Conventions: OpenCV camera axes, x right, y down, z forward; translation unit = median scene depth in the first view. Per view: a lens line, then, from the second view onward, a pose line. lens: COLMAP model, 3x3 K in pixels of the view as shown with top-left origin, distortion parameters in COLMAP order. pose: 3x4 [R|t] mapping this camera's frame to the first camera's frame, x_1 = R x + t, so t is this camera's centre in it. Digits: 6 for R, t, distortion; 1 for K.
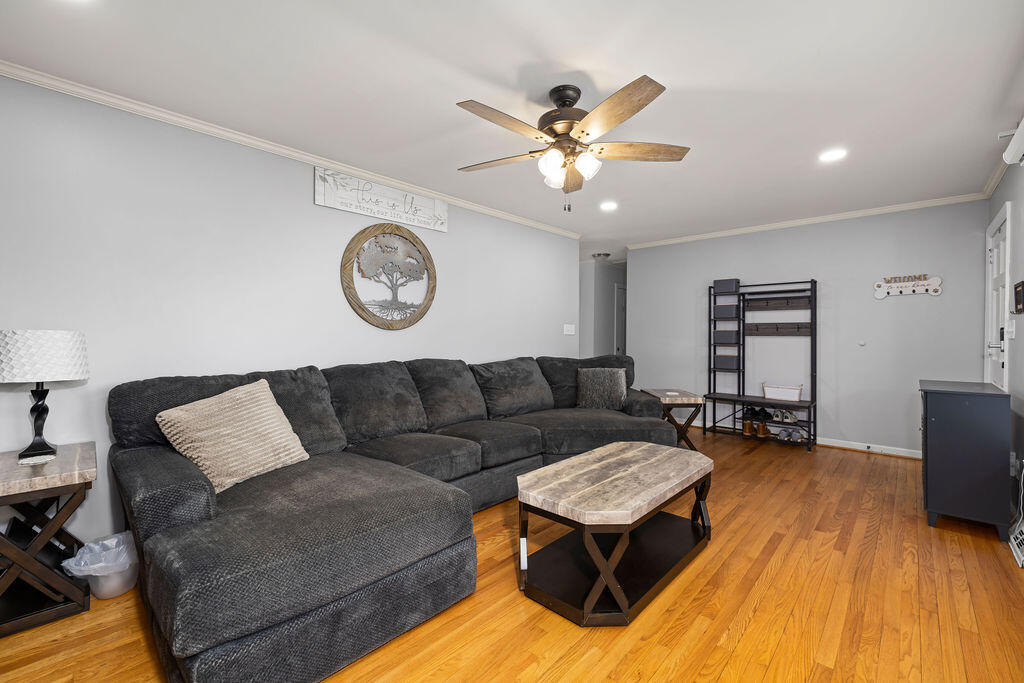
lens RADIAL K [[432.7, 0, 512.0], [0, 432.7, 341.5], [0, 0, 1]] dist [0.000217, -0.000048]
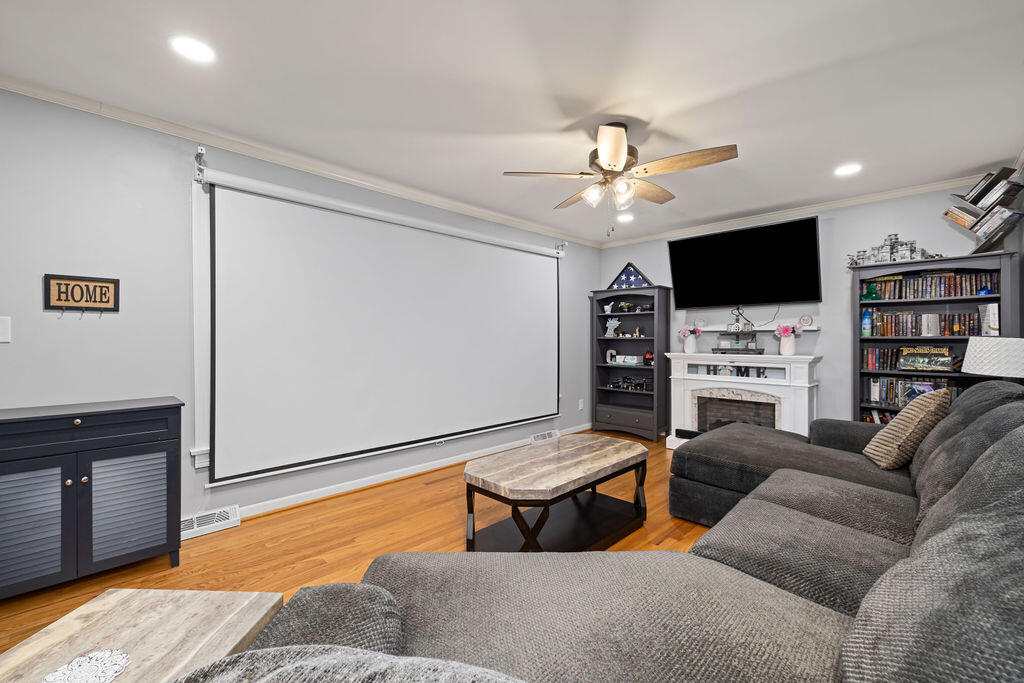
lens RADIAL K [[432.7, 0, 512.0], [0, 432.7, 341.5], [0, 0, 1]] dist [0.000217, -0.000048]
pose [[-0.999282, -0.004824, 0.037581, 0.310519], [-0.003962, 0.999728, 0.022983, -0.031874], [-0.037682, 0.022817, -0.999029, 1.928446]]
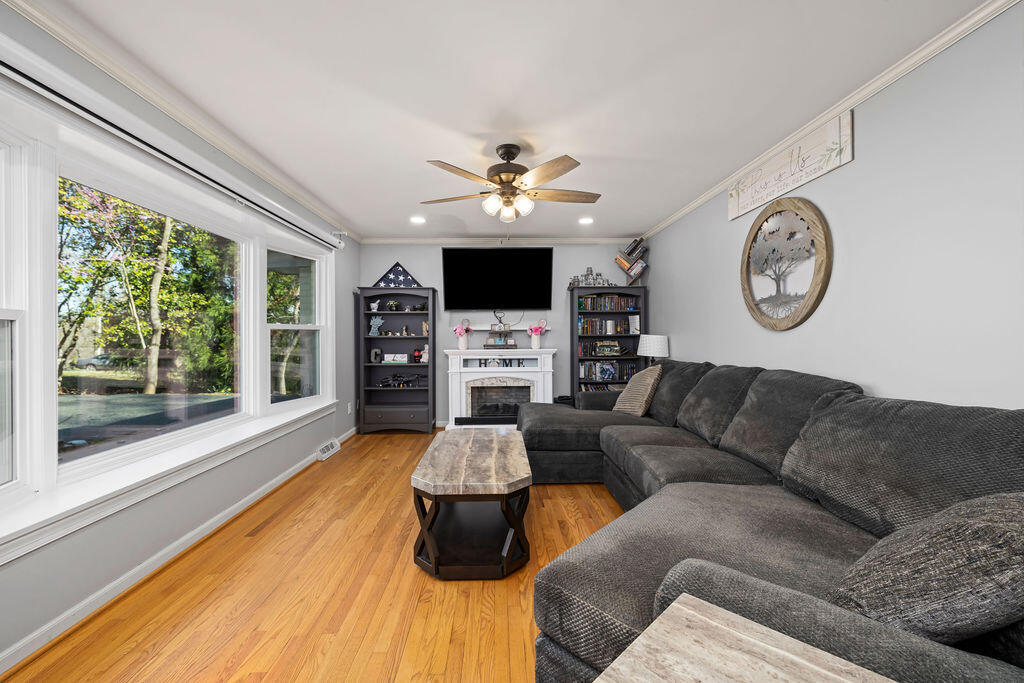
lens RADIAL K [[431.1, 0, 510.5], [0, 431.1, 339.4], [0, 0, 1]] dist [0.000597, 0.000189]
pose [[-0.709748, 0.004742, -0.704439, 0.914815], [-0.008330, 0.999851, 0.015123, -0.025153], [0.704406, 0.016602, -0.709603, 1.710110]]
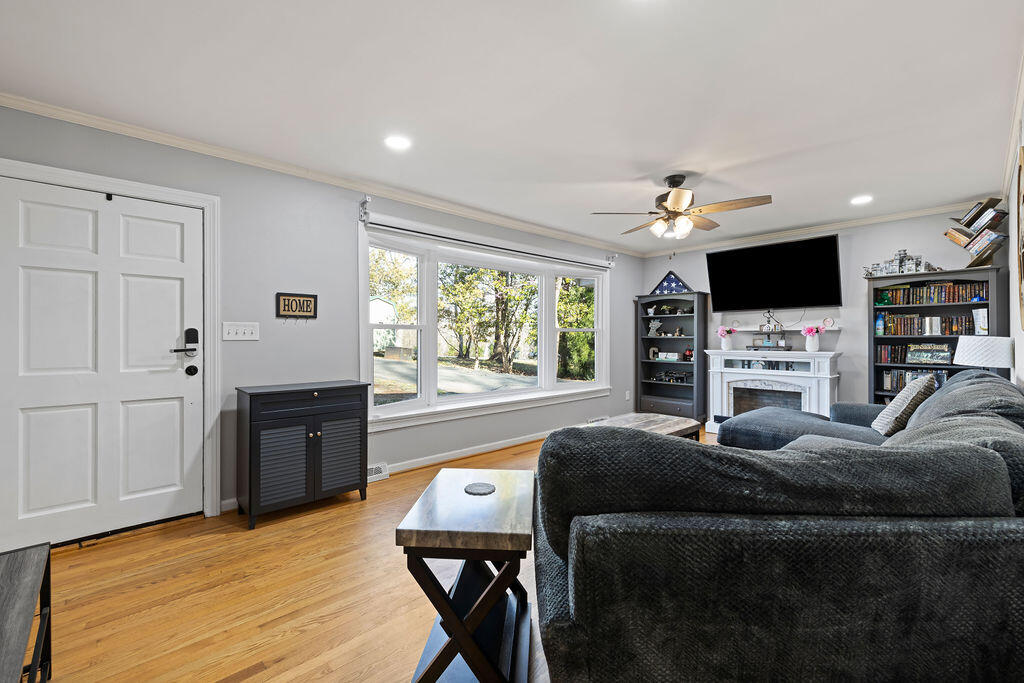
lens RADIAL K [[441.9, 0, 510.8], [0, 441.9, 339.8], [0, 0, 1]] dist [0.000720, -0.000135]
pose [[-0.997168, -0.003948, 0.075104, 0.515219], [-0.002442, 0.999794, 0.020132, -0.035205], [-0.075168, 0.019892, -0.996972, 2.305669]]
